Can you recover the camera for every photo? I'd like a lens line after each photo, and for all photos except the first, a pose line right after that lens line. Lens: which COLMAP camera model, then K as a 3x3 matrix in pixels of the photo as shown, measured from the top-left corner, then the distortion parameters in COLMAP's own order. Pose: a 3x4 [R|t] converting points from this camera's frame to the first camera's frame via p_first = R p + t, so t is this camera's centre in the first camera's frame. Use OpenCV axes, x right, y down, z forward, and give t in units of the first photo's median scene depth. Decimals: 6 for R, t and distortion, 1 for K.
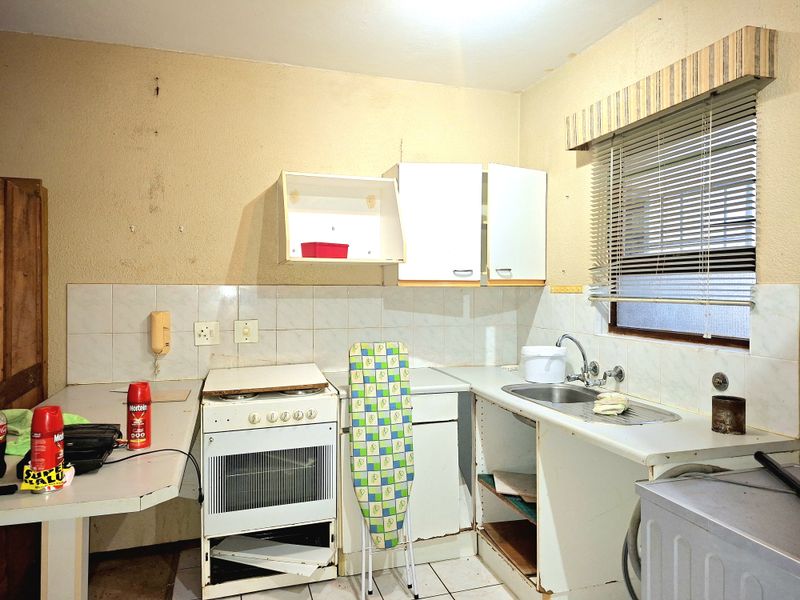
lens RADIAL K [[542.9, 0, 404.7], [0, 542.9, 294.1], [0, 0, 1]] dist [0.066336, -0.075009]
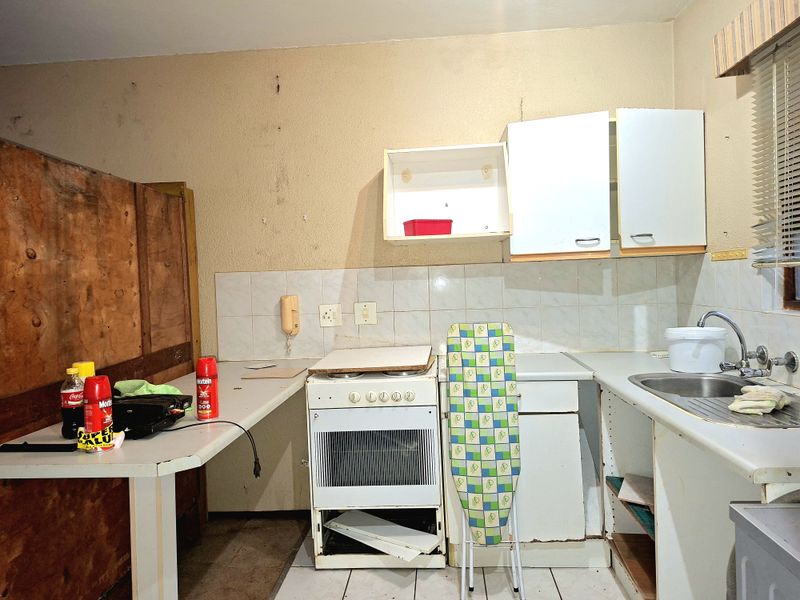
lens RADIAL K [[542.9, 0, 404.5], [0, 542.9, 296.7], [0, 0, 1]] dist [0.066336, -0.075009]
pose [[0.929878, -0.023672, -0.367106, 0.173936], [0.034124, 0.999175, 0.022005, 0.020034], [0.366282, -0.032989, 0.929919, 0.097916]]
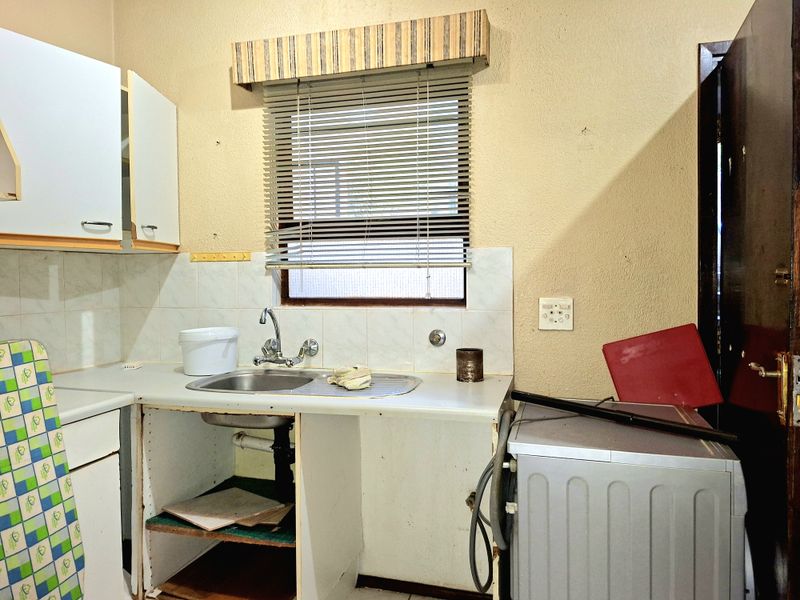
lens RADIAL K [[542.9, 0, 399.9], [0, 542.9, 291.9], [0, 0, 1]] dist [0.066336, -0.075009]
pose [[0.548862, -0.030285, 0.835364, -0.280320], [0.015484, 0.999540, 0.026064, 0.030292], [-0.835770, -0.001371, 0.549078, 0.375070]]
